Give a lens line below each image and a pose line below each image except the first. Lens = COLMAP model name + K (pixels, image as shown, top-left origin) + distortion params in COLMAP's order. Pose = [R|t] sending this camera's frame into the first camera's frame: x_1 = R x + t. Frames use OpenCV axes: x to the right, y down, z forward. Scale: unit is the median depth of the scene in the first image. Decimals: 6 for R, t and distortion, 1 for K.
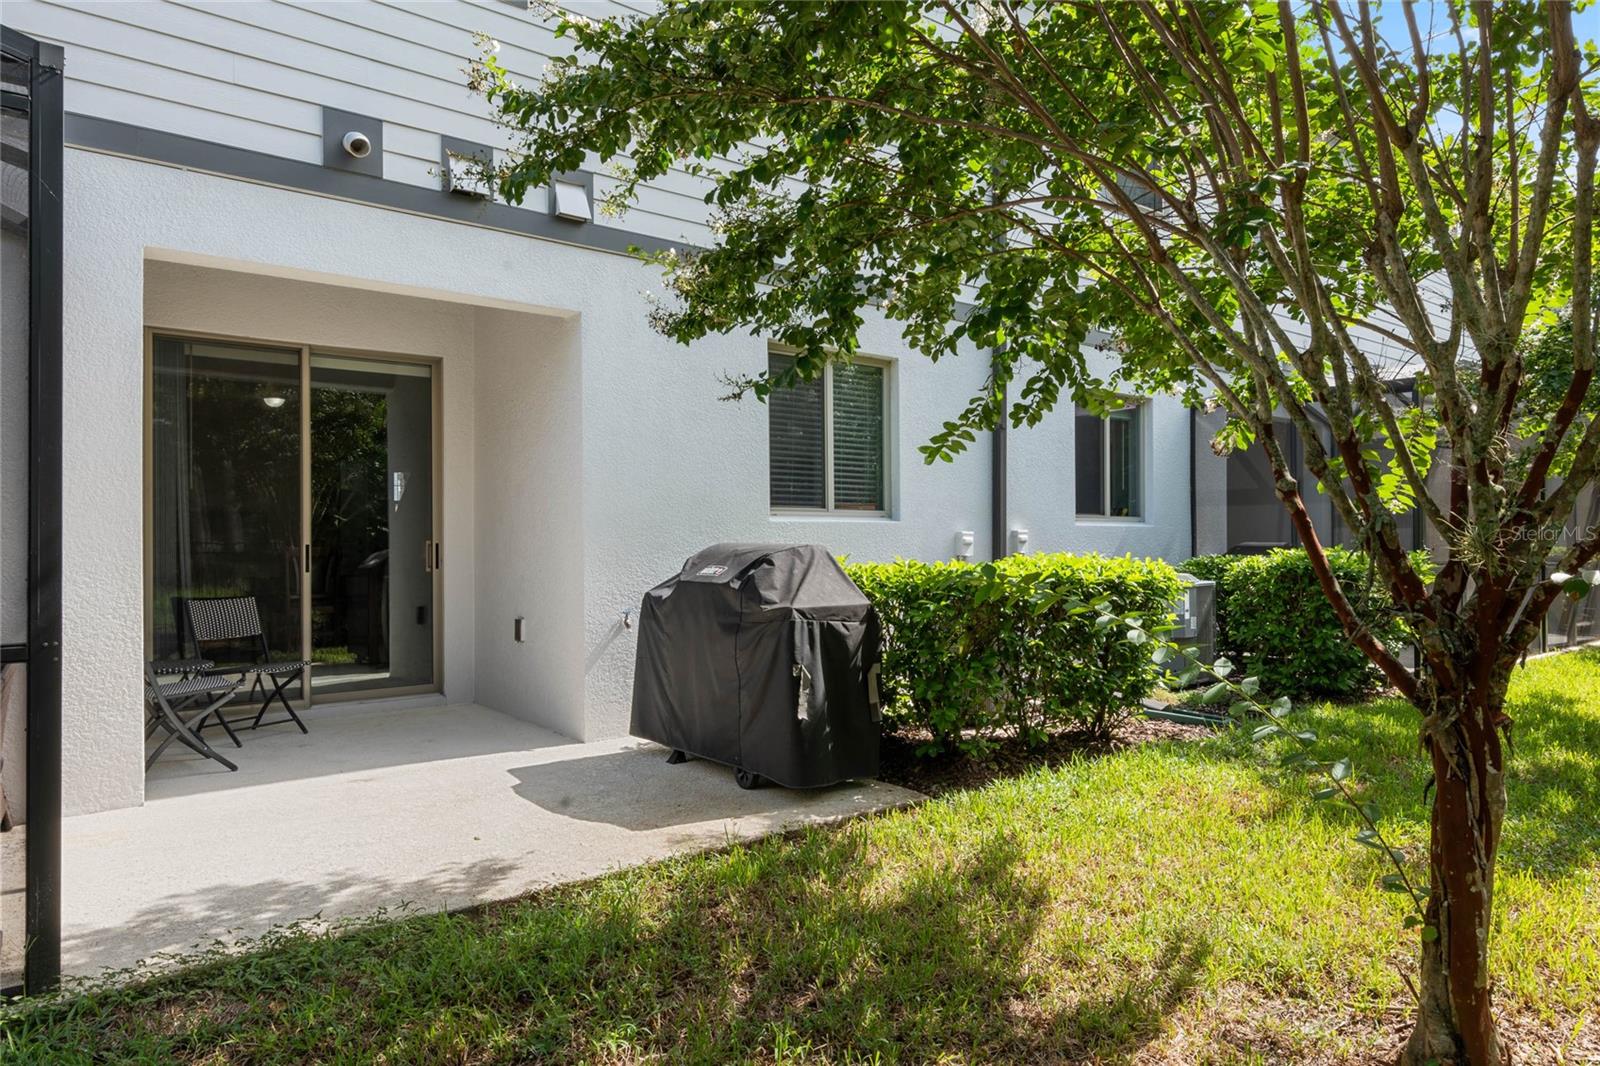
lens RADIAL K [[989.5, 0, 800.0], [0, 989.5, 533.0], [0, 0, 1]] dist [0.002589, 0.002117]
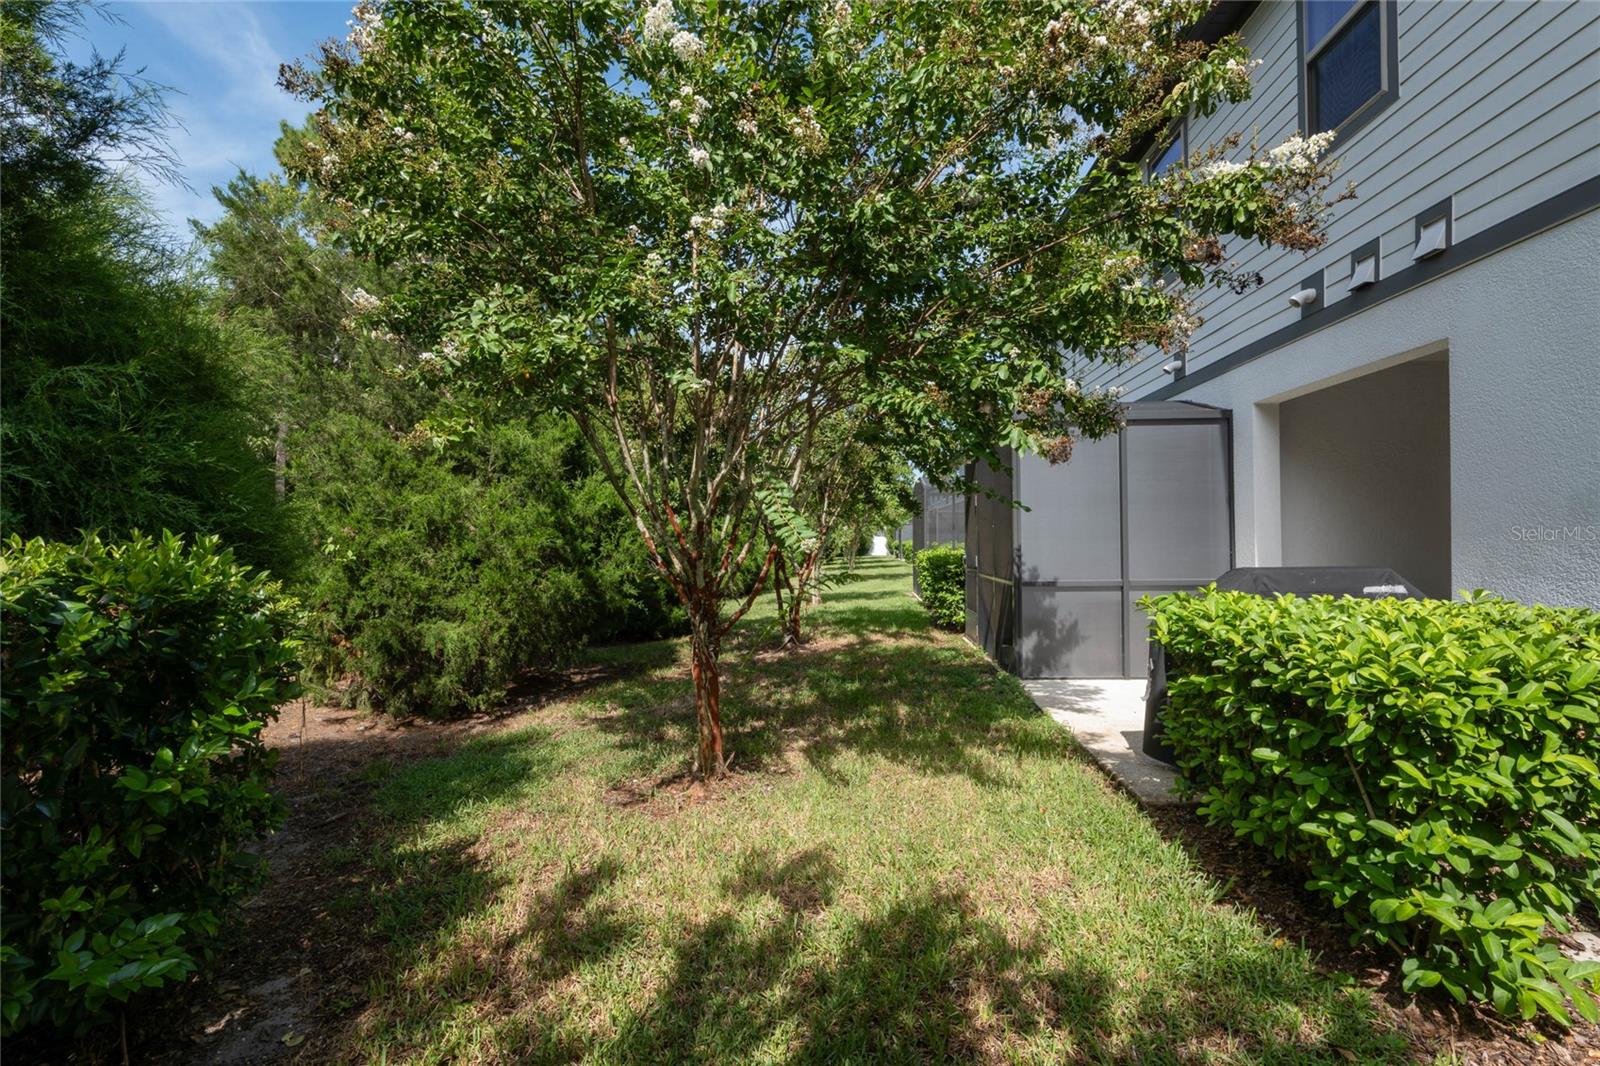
lens RADIAL K [[743.3, 0, 800.0], [0, 743.3, 533.0], [0, 0, 1]] dist [-0.026971, 0.008786]
pose [[-0.676021, -0.000717, -0.736882, 0.678895], [0.007642, 0.999939, -0.007983, -0.017670], [0.736843, -0.011028, -0.675974, 0.870794]]
